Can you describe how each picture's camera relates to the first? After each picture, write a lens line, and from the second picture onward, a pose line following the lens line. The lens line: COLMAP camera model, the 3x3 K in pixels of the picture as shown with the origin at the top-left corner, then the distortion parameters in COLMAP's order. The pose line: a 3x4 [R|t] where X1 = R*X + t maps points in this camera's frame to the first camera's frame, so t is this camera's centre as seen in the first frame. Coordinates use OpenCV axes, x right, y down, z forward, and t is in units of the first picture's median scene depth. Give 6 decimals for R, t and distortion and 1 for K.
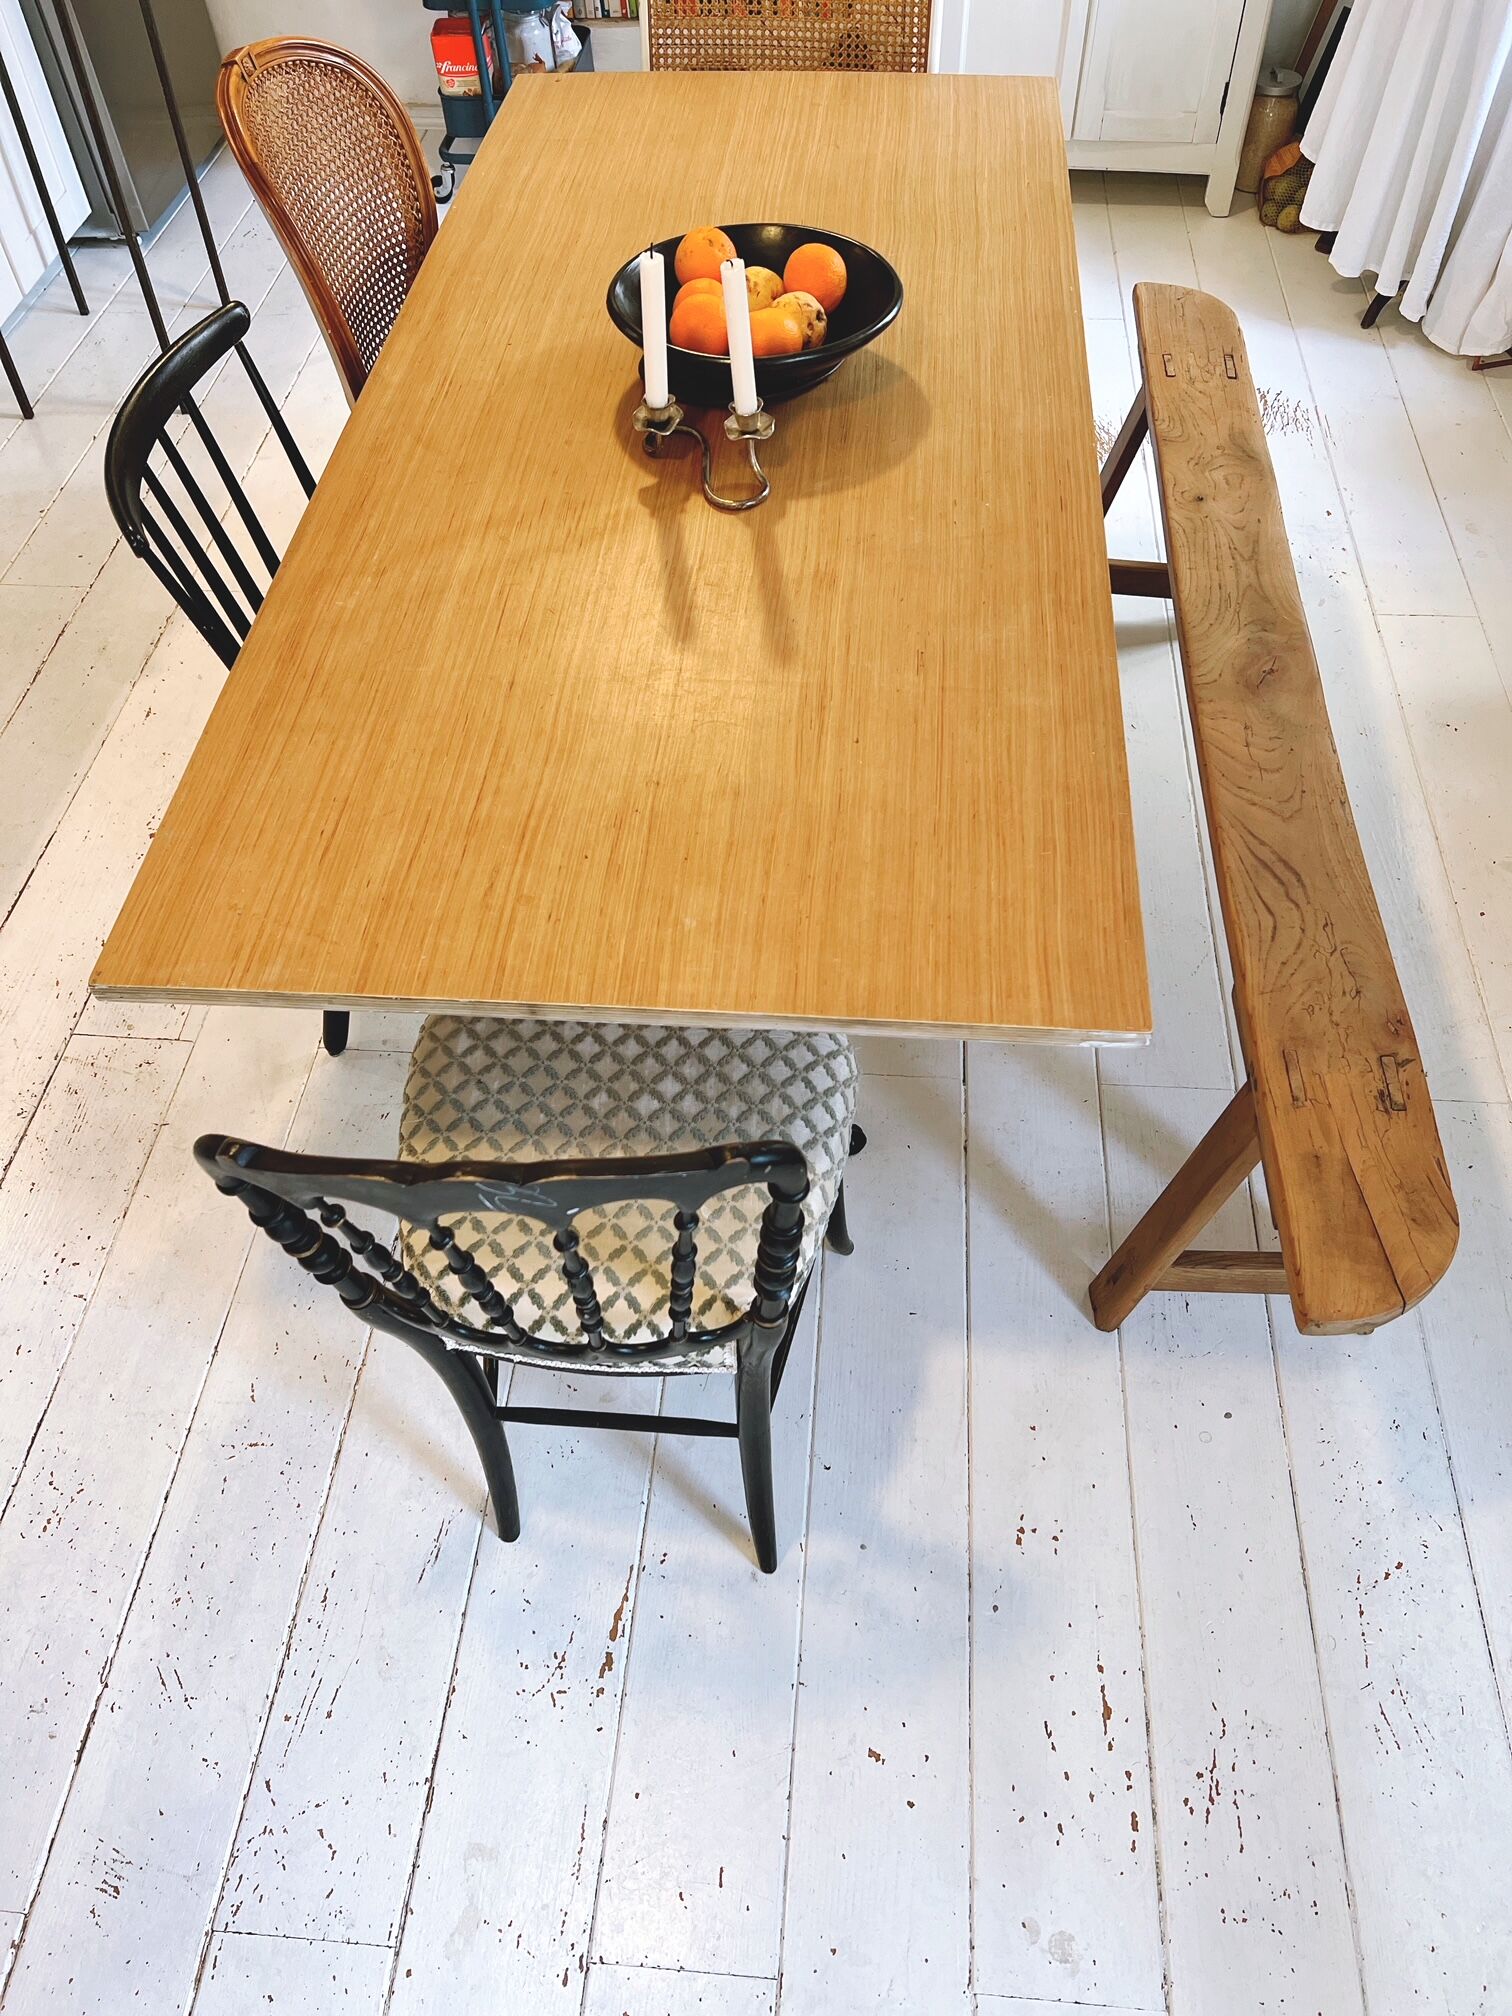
lens RADIAL K [[1521.2, 0, 759.0], [0, 1521.2, 1033.3], [0, 0, 1]] dist [0.056118, -0.075033]
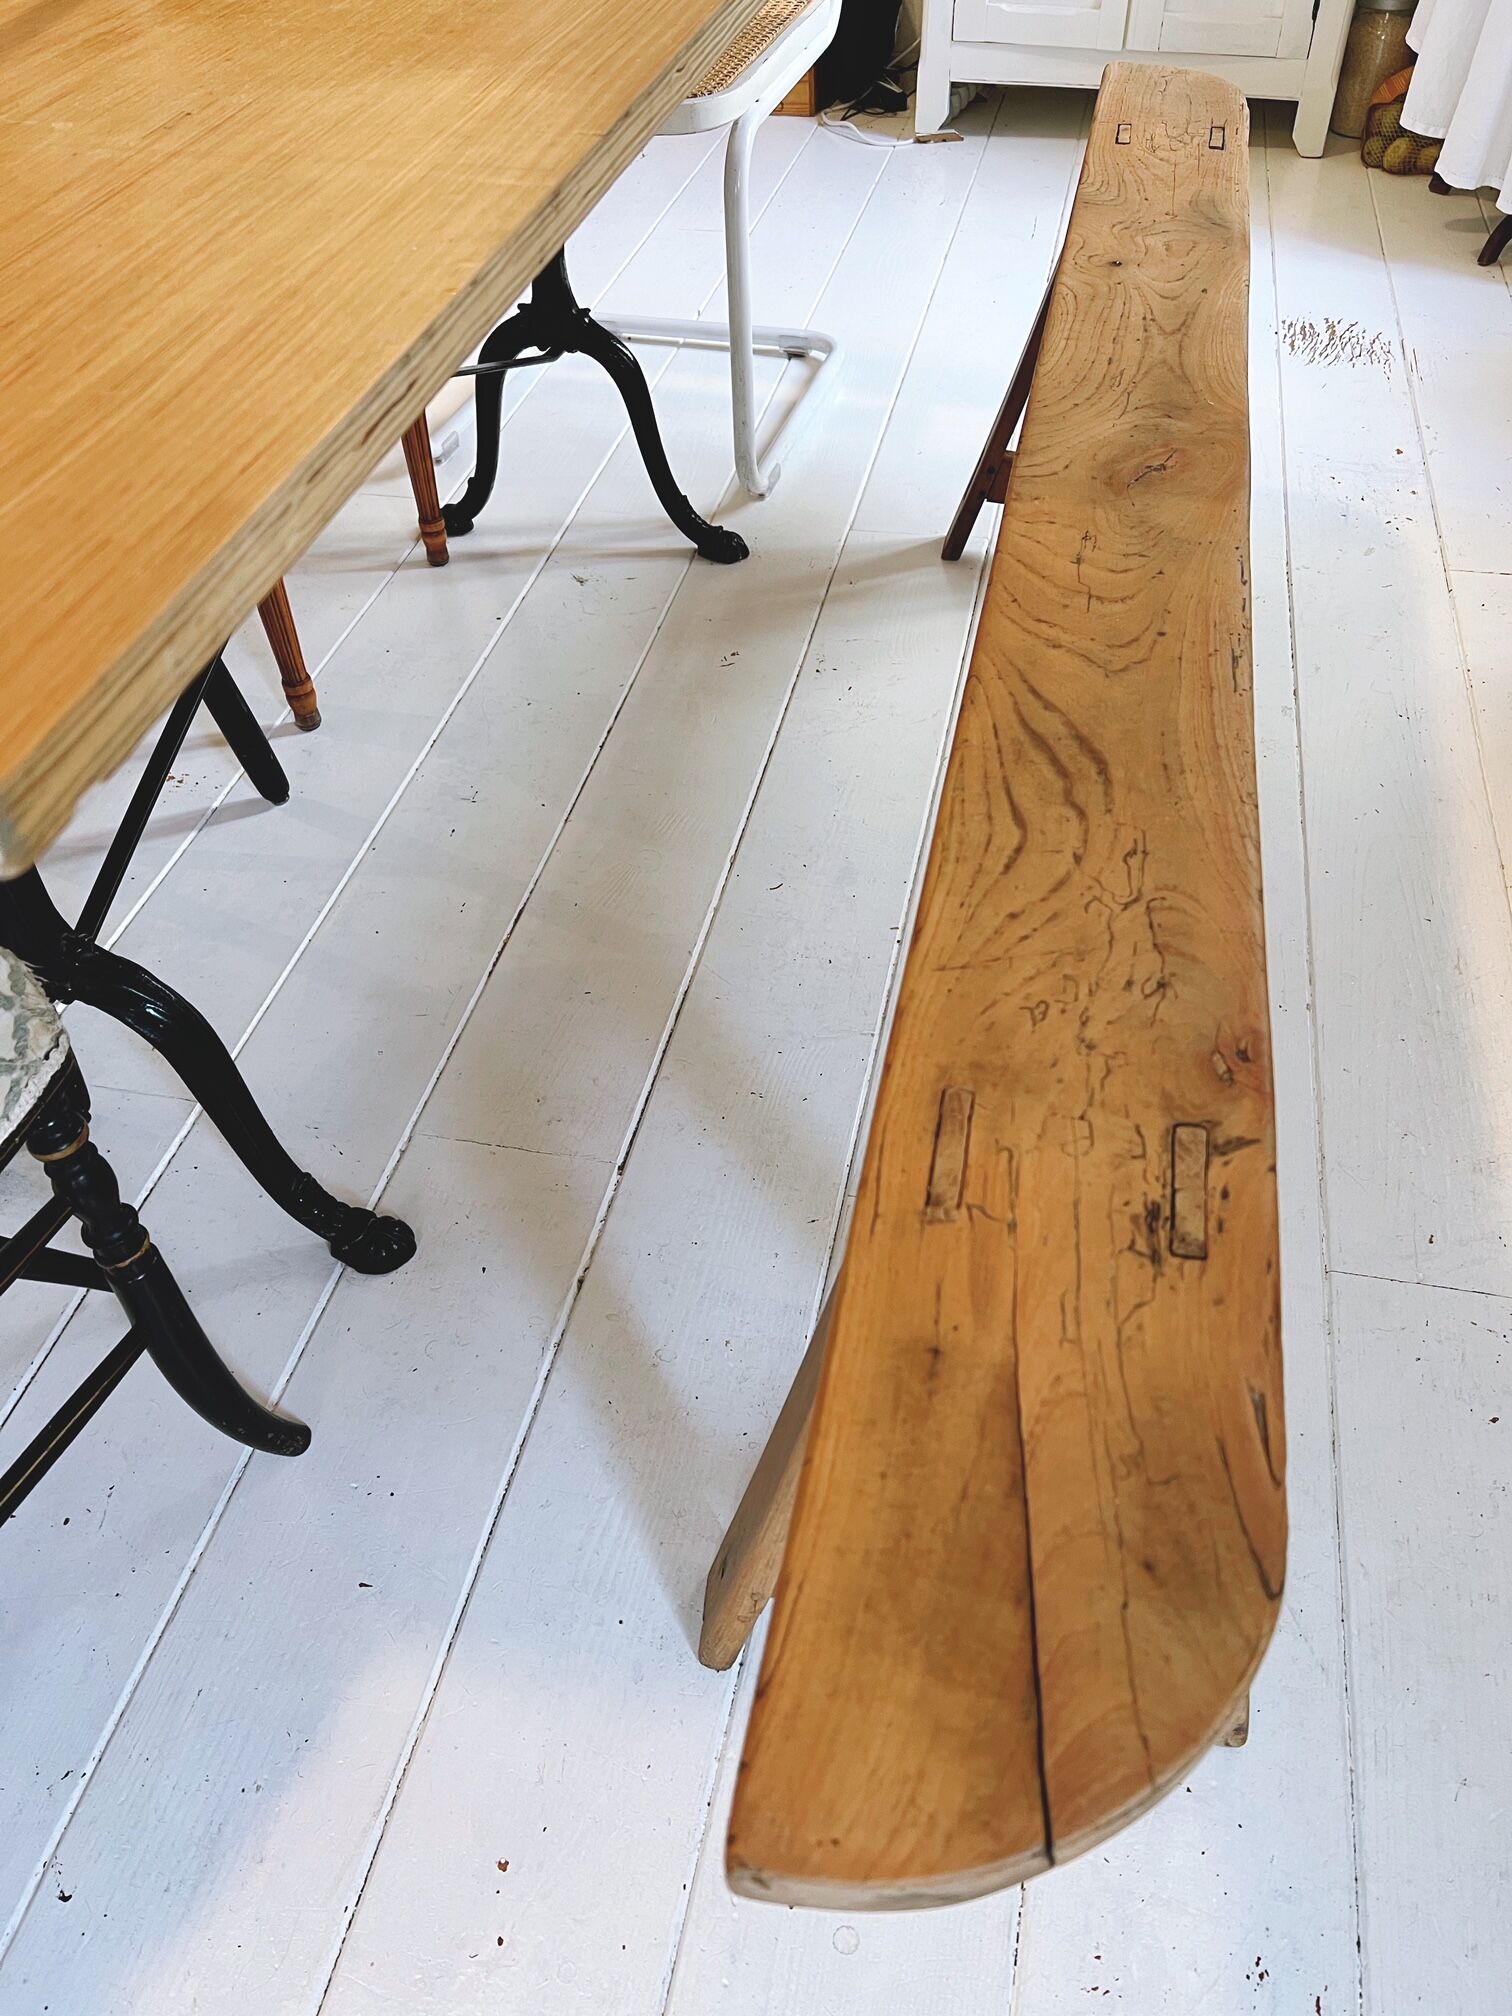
lens RADIAL K [[1521.2, 0, 759.0], [0, 1521.2, 1033.3], [0, 0, 1]] dist [0.056118, -0.075033]
pose [[0.990788, 0.093644, -0.097824, 0.314636], [-0.103030, 0.990057, -0.095772, 0.038856], [0.087883, 0.104968, 0.990585, 0.551802]]
